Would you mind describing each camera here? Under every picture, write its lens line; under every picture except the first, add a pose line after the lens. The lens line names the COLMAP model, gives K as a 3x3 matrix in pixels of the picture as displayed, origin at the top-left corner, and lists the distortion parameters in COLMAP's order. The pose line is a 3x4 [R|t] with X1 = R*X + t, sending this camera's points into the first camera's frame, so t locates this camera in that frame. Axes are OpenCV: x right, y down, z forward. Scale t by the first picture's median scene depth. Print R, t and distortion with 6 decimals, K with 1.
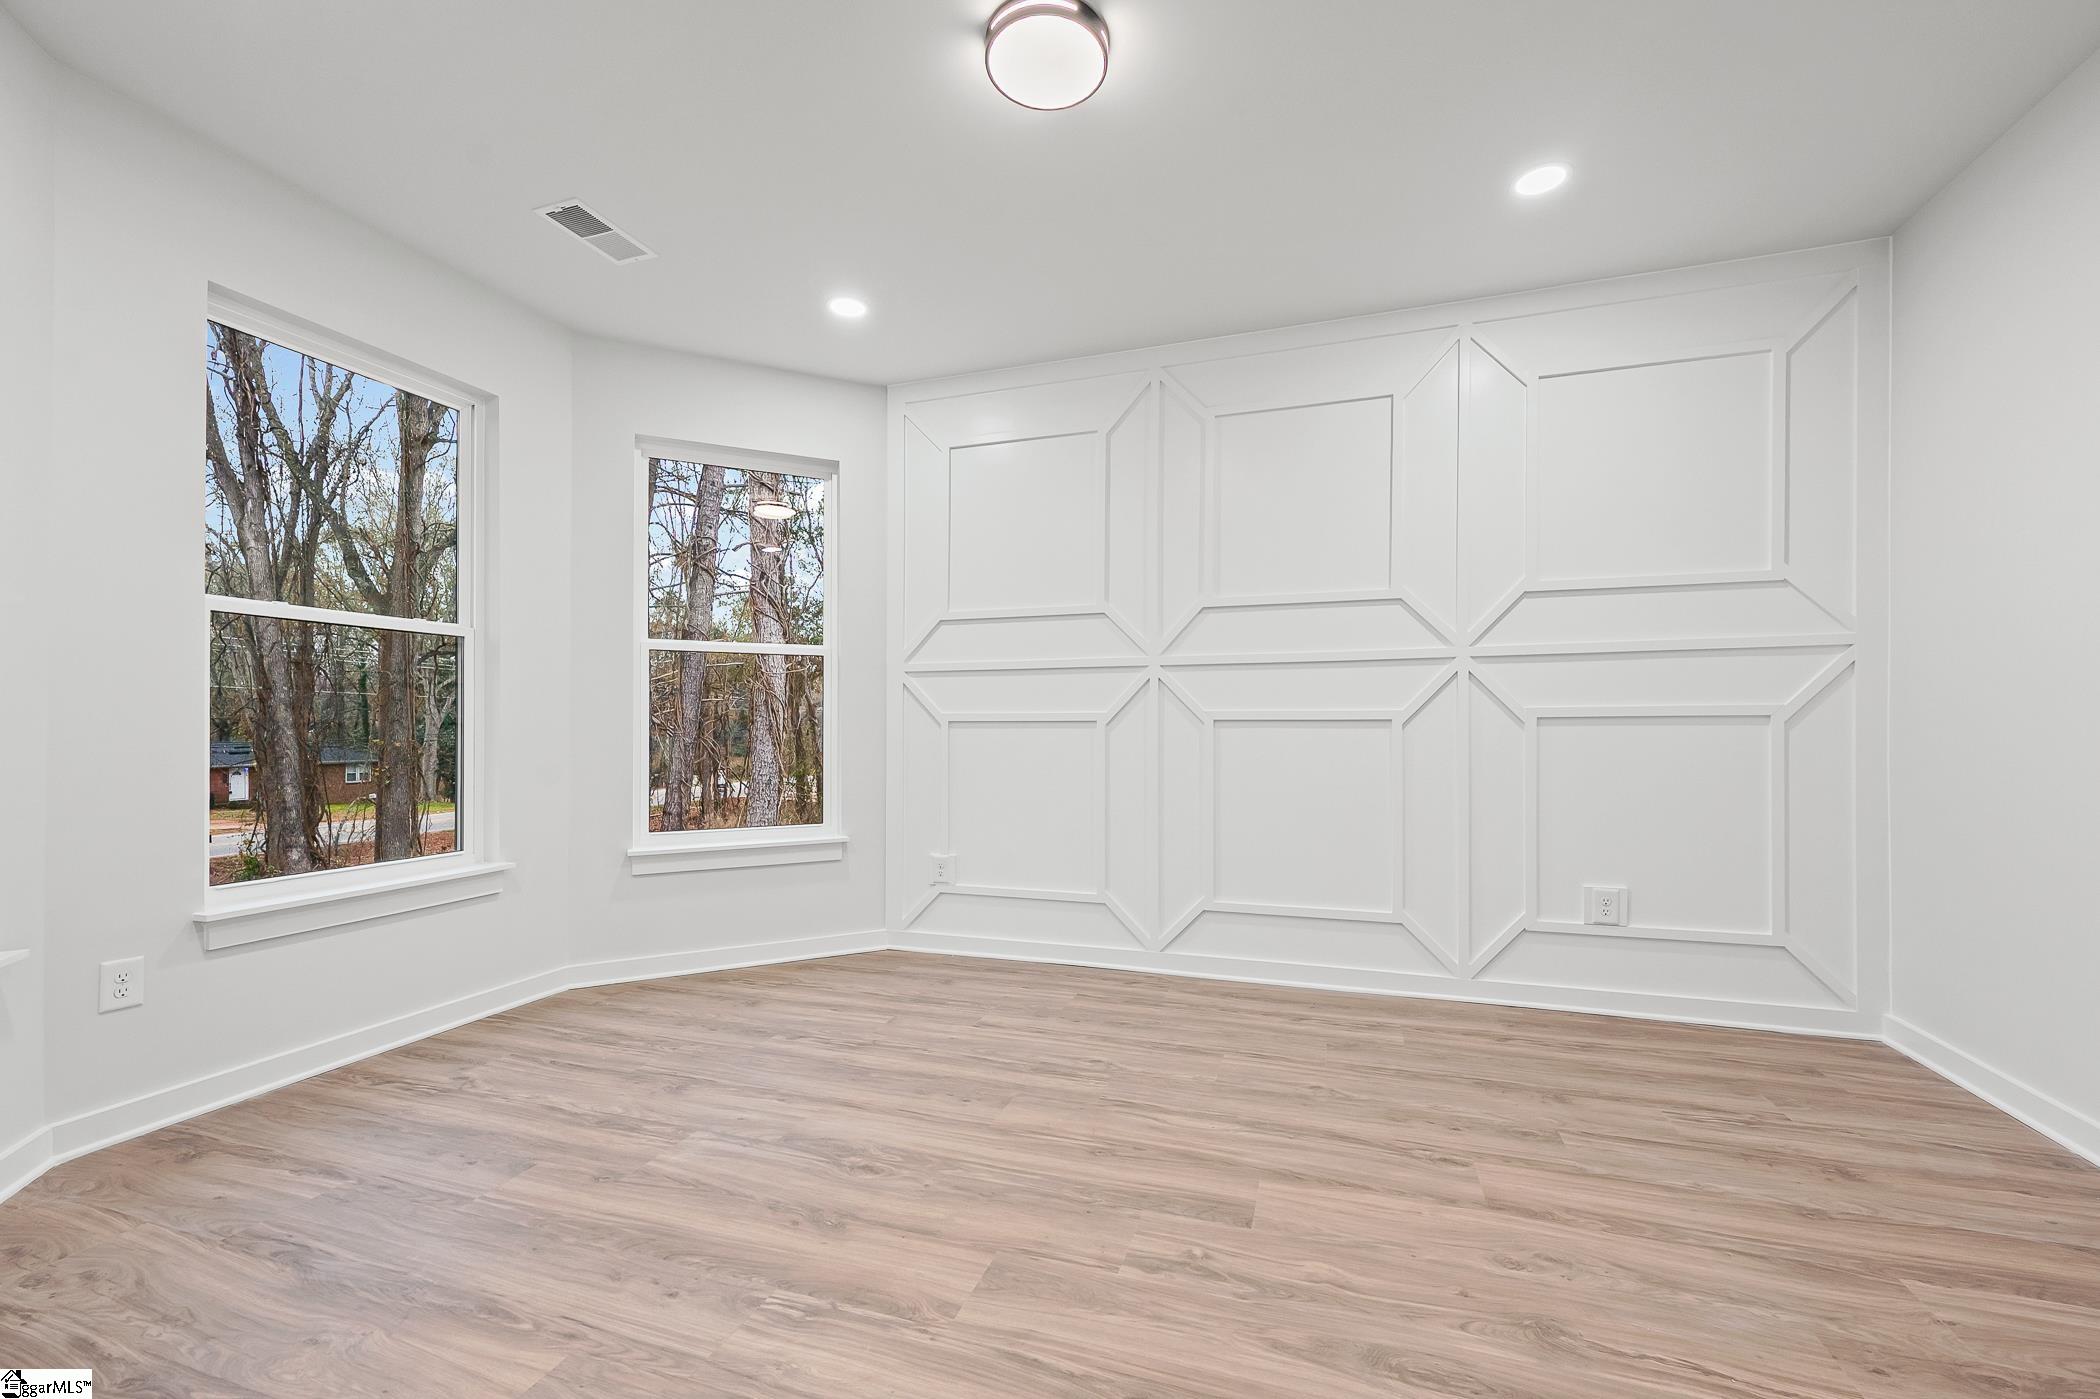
lens RADIAL K [[840.0, 0, 1053.4], [0, 840.0, 720.8], [0, 0, 1]] dist [-0.000198, 0.000077]
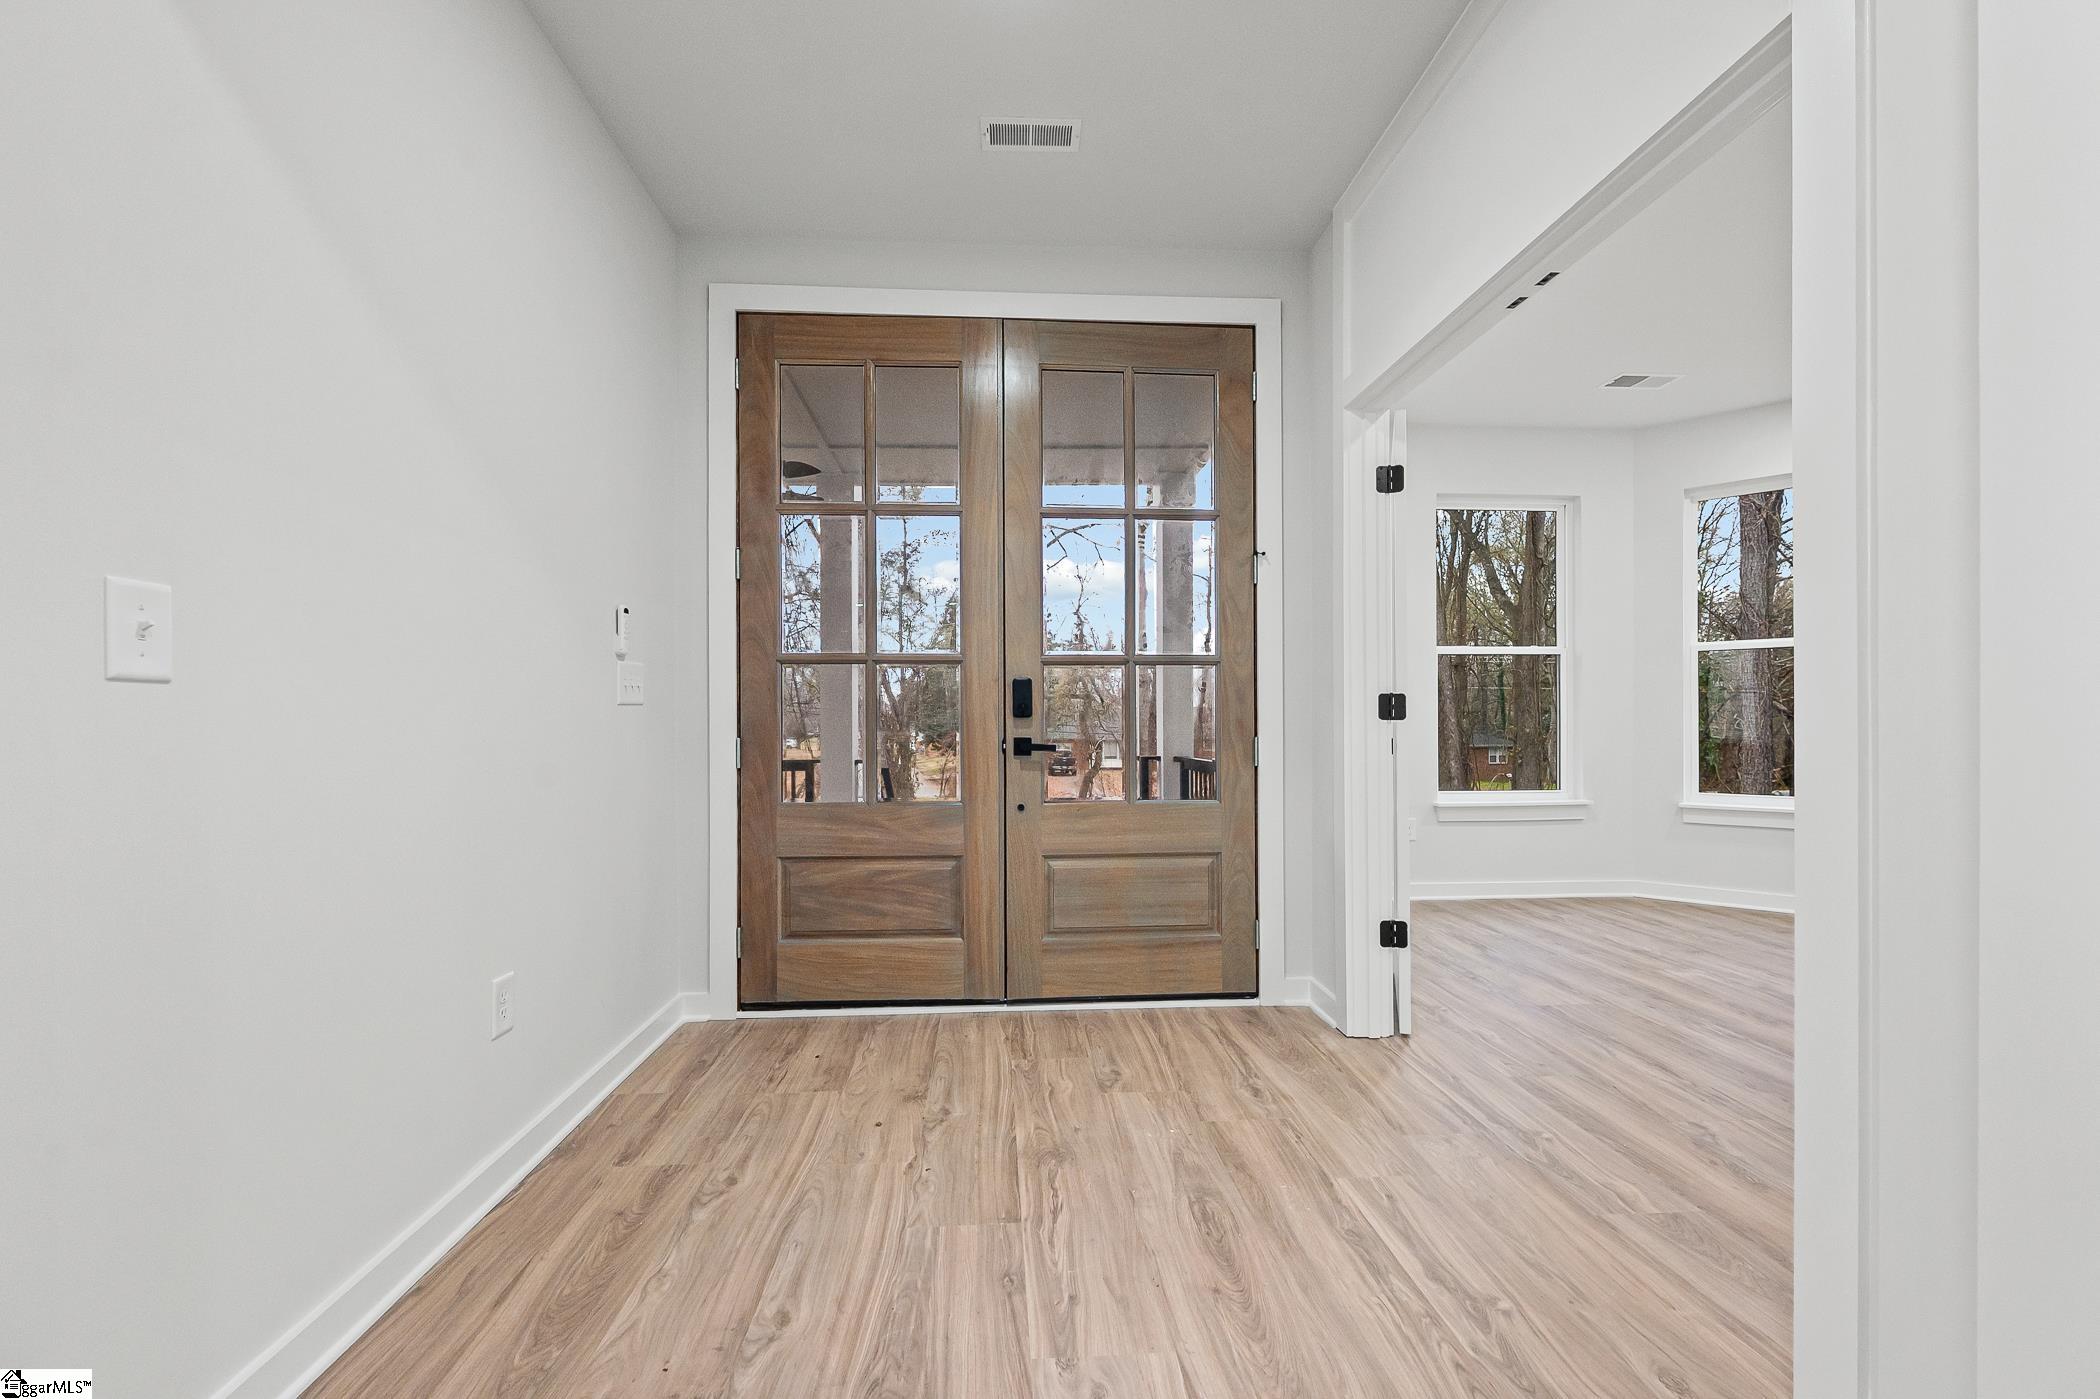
lens RADIAL K [[840.0, 0, 1053.4], [0, 840.0, 720.8], [0, 0, 1]] dist [-0.000198, 0.000077]
pose [[0.383263, 0.002062, -0.923637, 0.406642], [0.009273, 0.999939, 0.006081, 0.007361], [0.923593, -0.010896, 0.383220, -0.505888]]
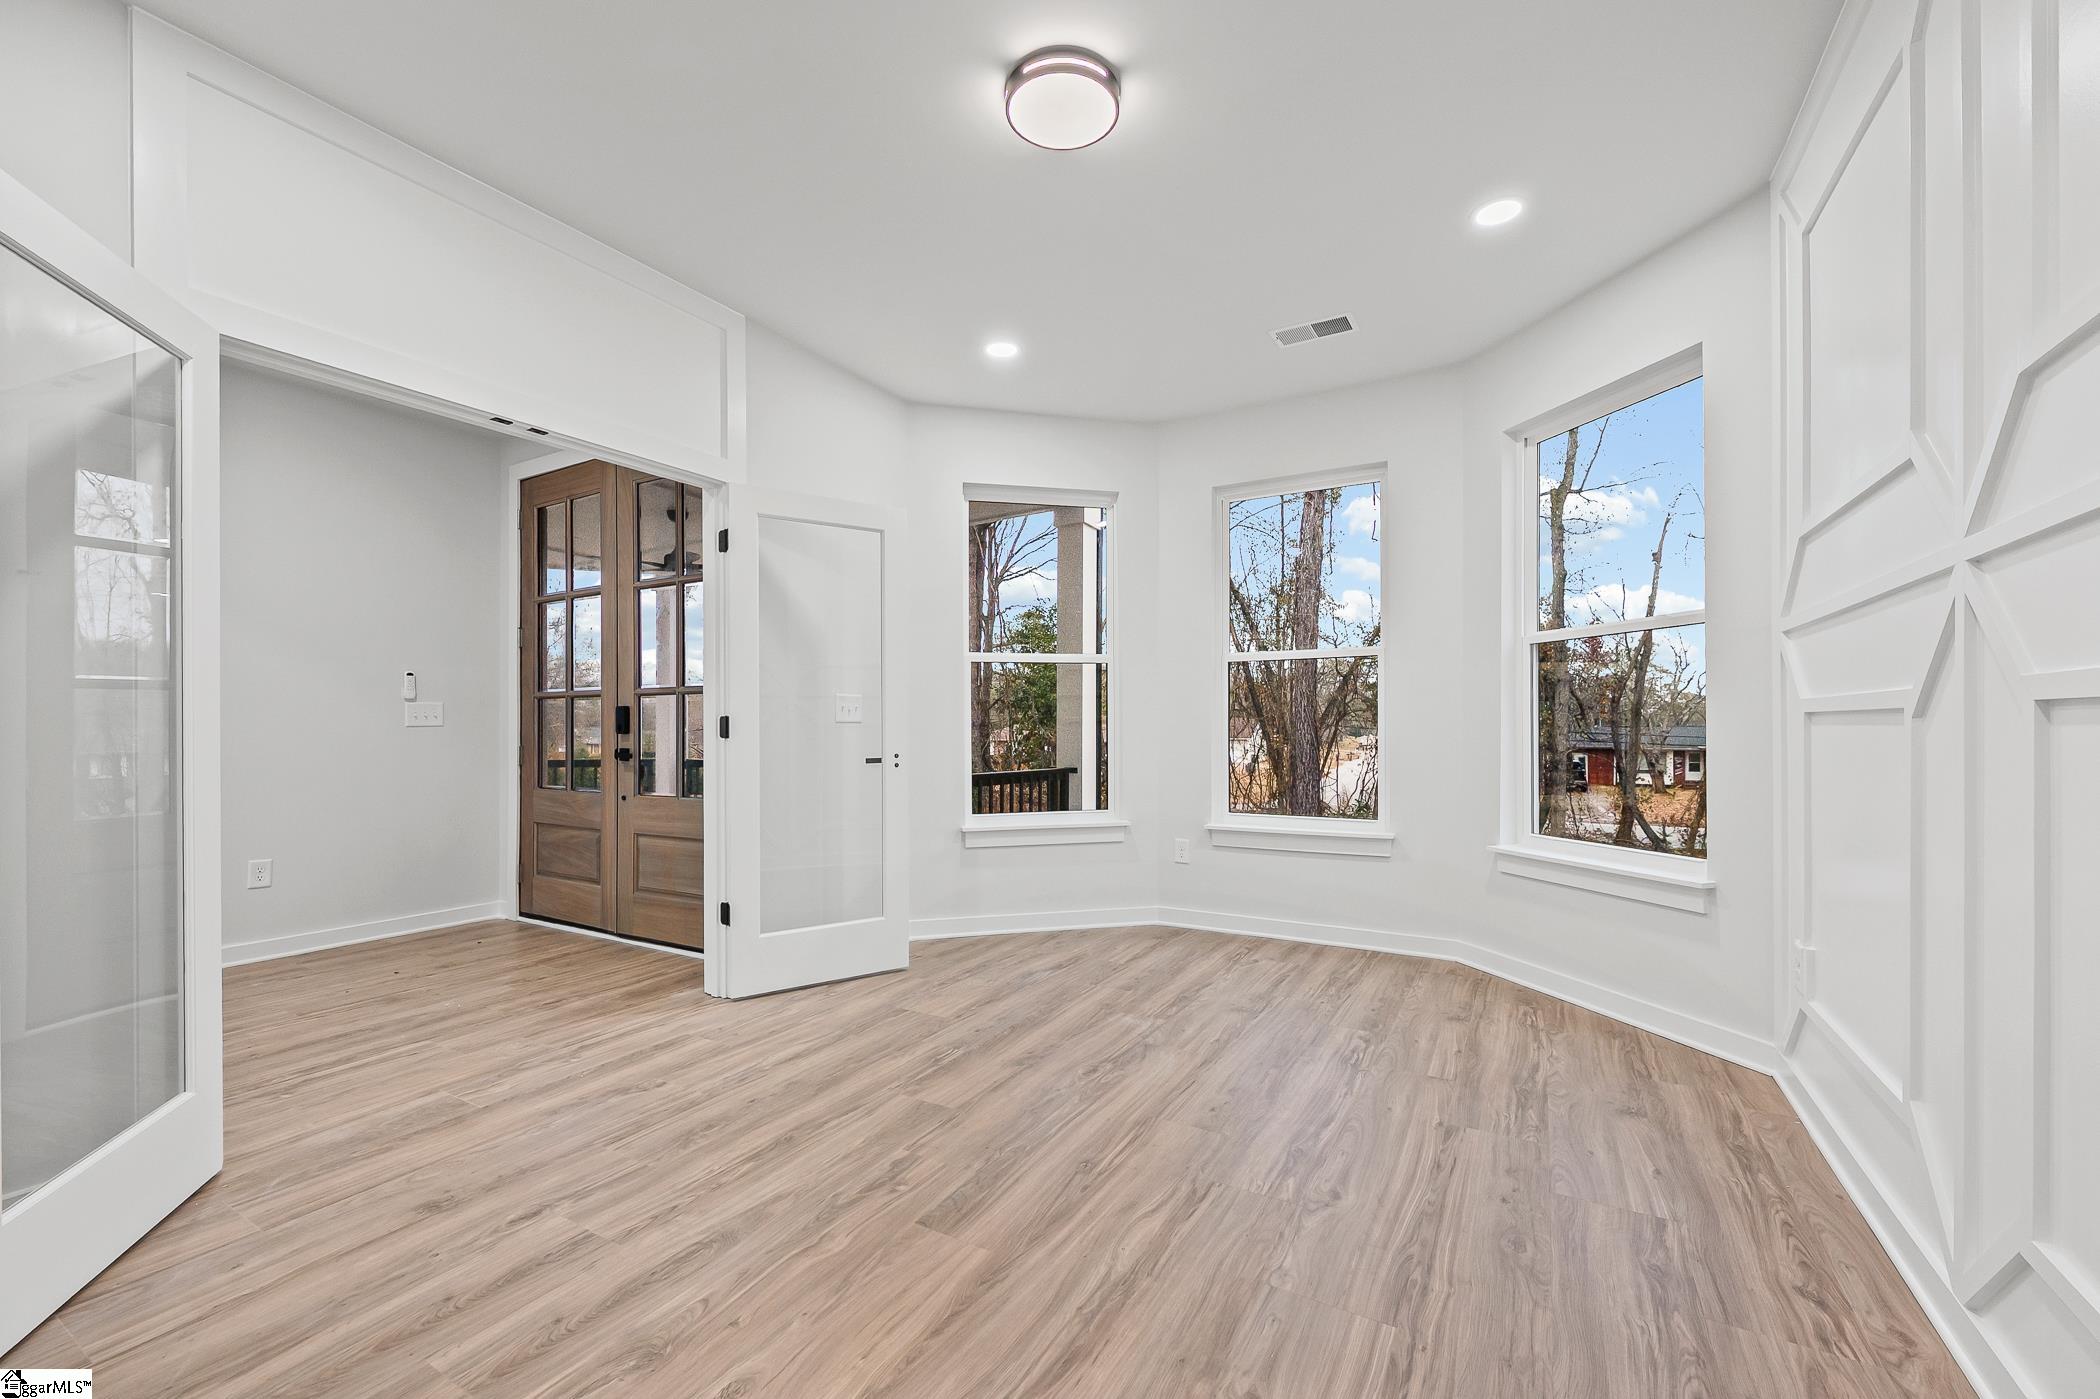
lens RADIAL K [[840.0, 0, 1053.4], [0, 840.0, 720.8], [0, 0, 1]] dist [-0.000198, 0.000077]
pose [[-0.196928, -0.004789, -0.980406, 0.706022], [0.012079, 0.999900, -0.007310, 0.005934], [0.980344, -0.013282, -0.196850, 0.809139]]
